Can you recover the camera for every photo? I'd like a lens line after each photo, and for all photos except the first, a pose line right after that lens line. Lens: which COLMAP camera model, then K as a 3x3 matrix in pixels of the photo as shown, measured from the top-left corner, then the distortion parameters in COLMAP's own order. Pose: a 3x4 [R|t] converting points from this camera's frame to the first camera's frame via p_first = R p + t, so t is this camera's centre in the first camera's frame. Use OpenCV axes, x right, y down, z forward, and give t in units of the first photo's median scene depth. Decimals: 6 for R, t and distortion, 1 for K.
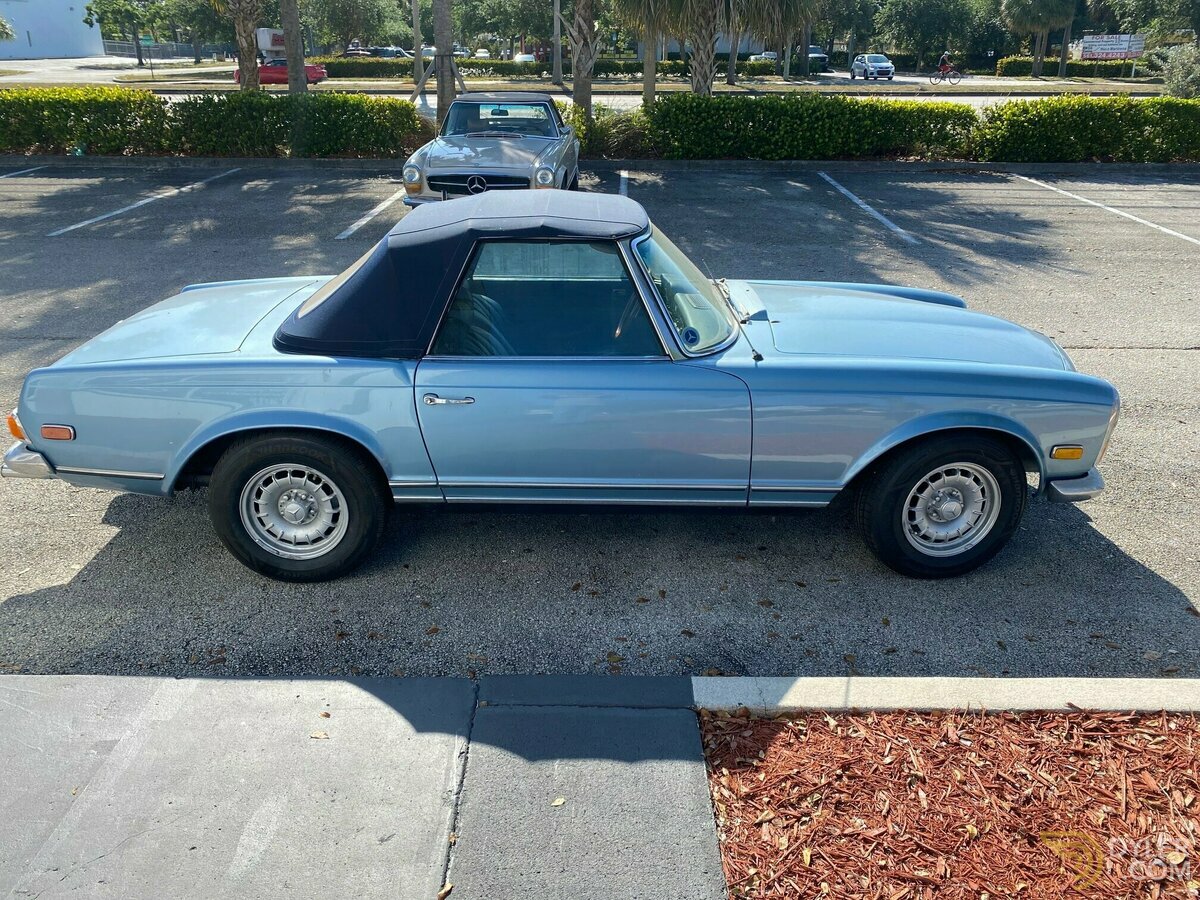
lens RADIAL K [[960.7, 0, 598.4], [0, 960.7, 434.3], [0, 0, 1]] dist [0.014017, 0.007651]
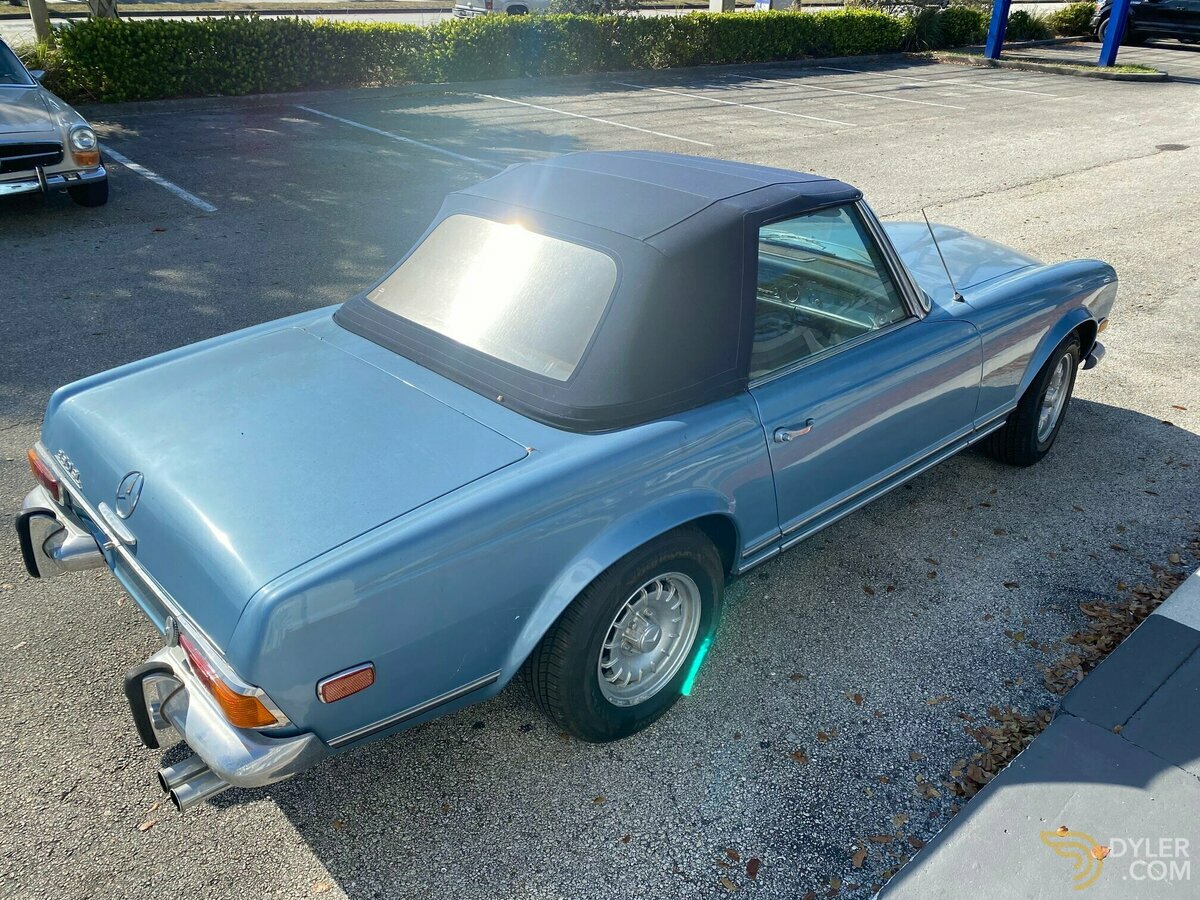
lens RADIAL K [[960.7, 0, 598.4], [0, 960.7, 434.3], [0, 0, 1]] dist [0.014017, 0.007651]
pose [[0.739991, -0.287920, 0.607878, -0.200009], [0.242371, 0.957179, 0.158318, -0.050891], [-0.627431, 0.030178, 0.778087, 0.125800]]
